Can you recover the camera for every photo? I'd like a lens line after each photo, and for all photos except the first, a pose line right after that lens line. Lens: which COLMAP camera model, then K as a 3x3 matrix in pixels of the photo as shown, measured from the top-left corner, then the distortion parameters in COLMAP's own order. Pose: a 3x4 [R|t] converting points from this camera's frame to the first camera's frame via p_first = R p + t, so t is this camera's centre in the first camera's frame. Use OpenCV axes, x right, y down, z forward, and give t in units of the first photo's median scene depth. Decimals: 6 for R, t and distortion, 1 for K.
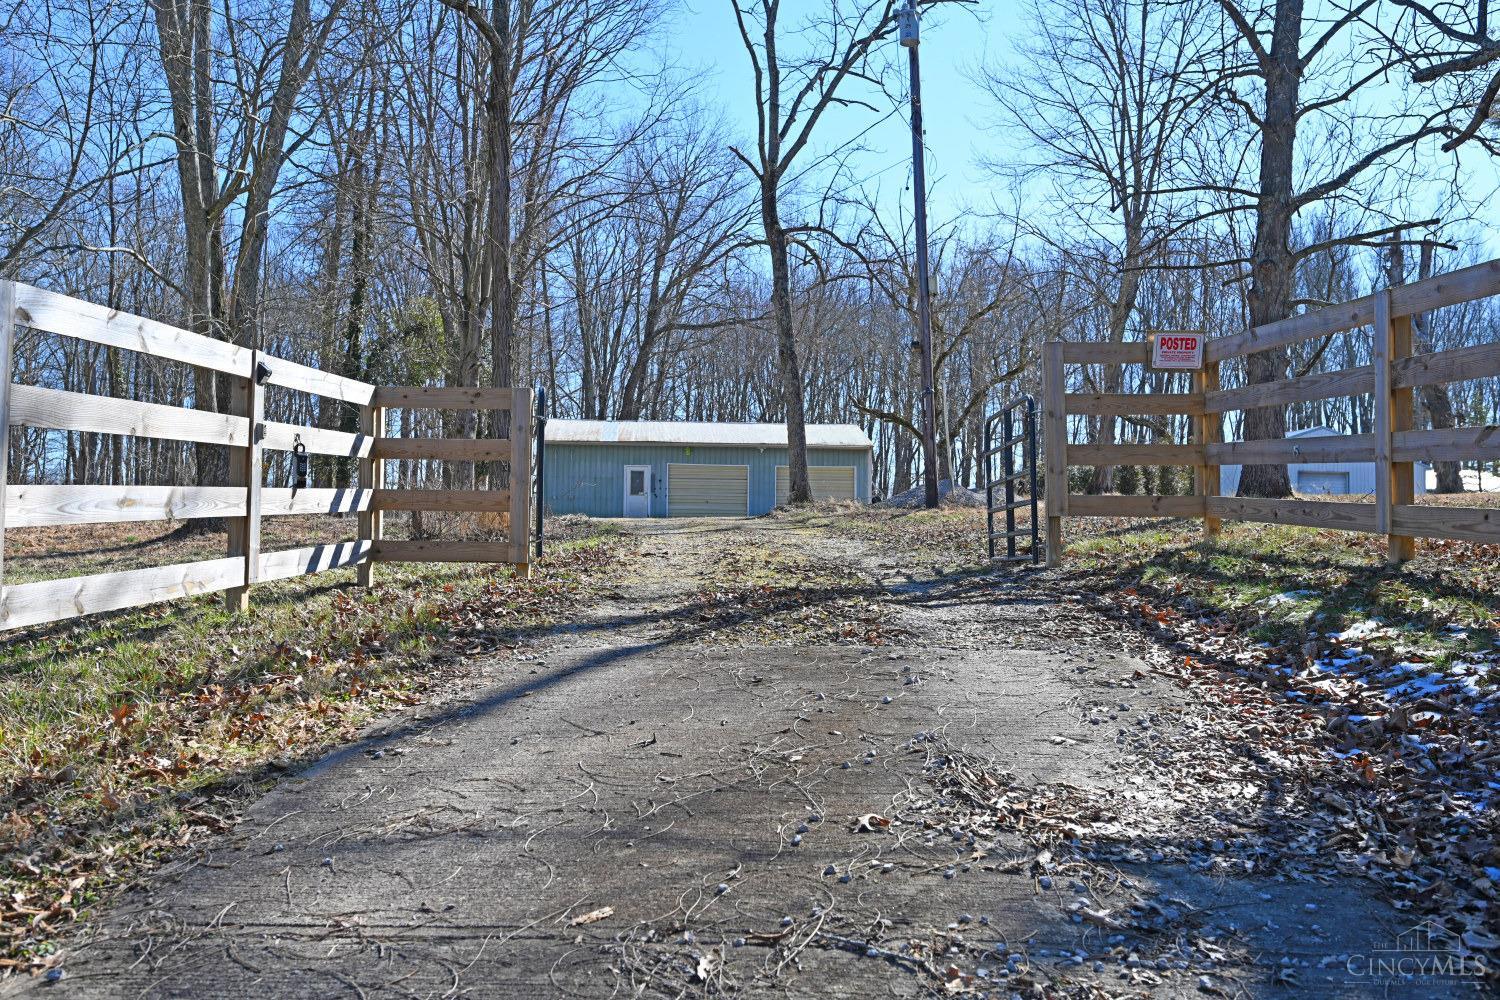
lens RADIAL K [[1250.3, 0, 750.0], [0, 1250.3, 500.0], [0, 0, 1]] dist [-0.194429, -0.001137]
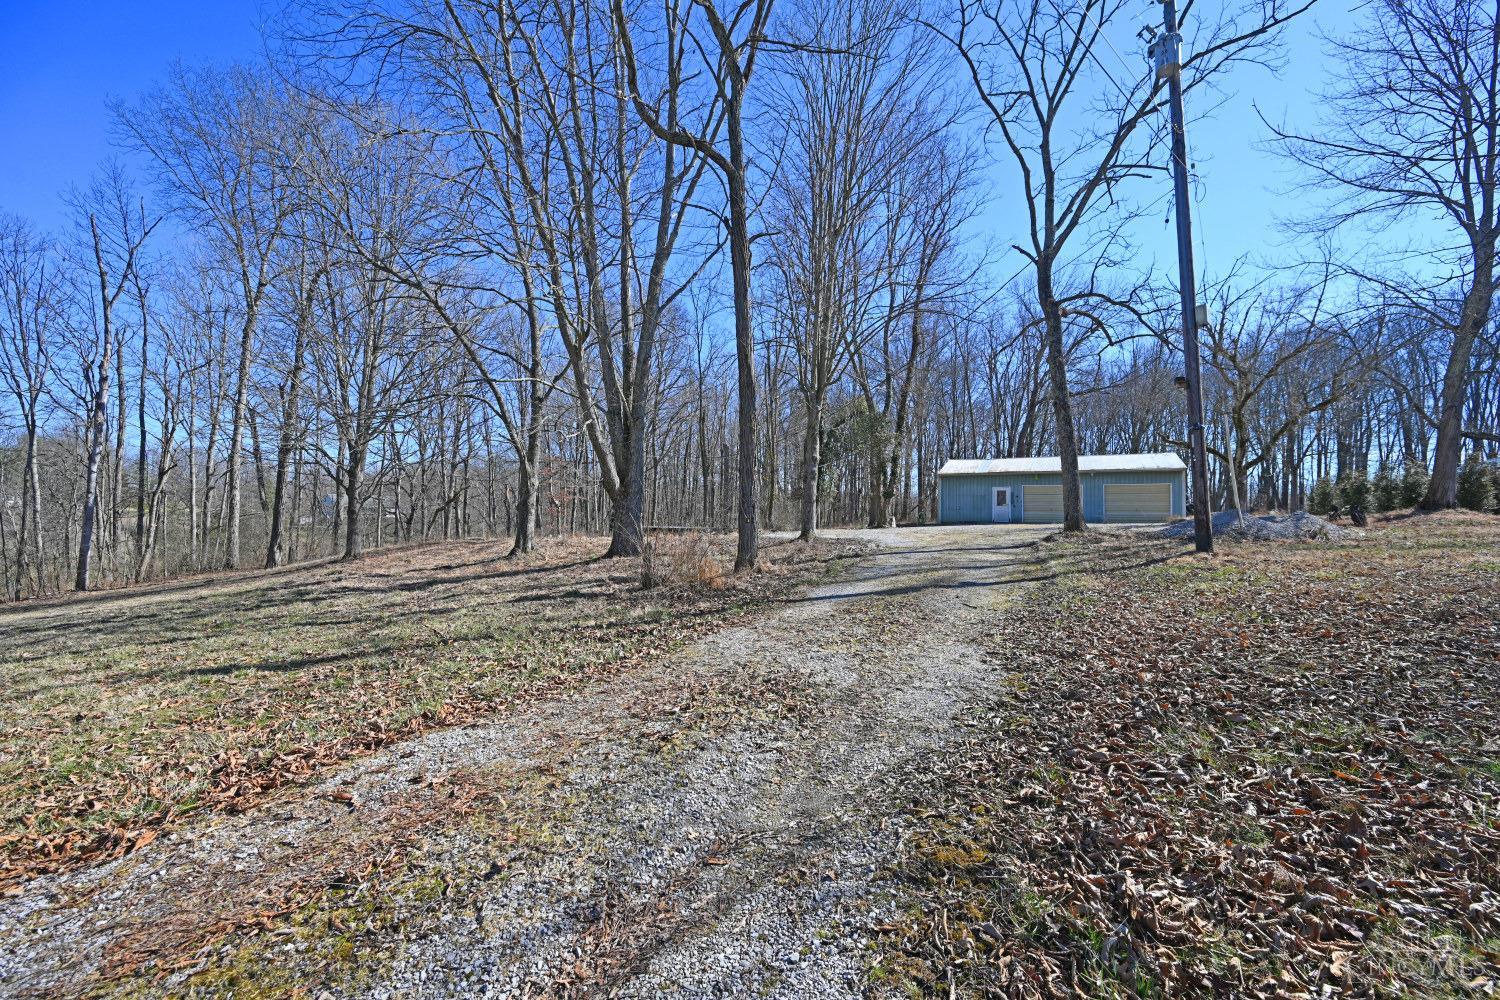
lens RADIAL K [[598.3, 0, 750.0], [0, 598.3, 500.0], [0, 0, 1]] dist [0.000256, 0.000223]
pose [[0.840181, -0.015340, -0.542089, 0.090714], [0.012335, 0.999882, -0.009177, -0.014234], [0.542165, 0.001023, 0.840271, 0.319679]]
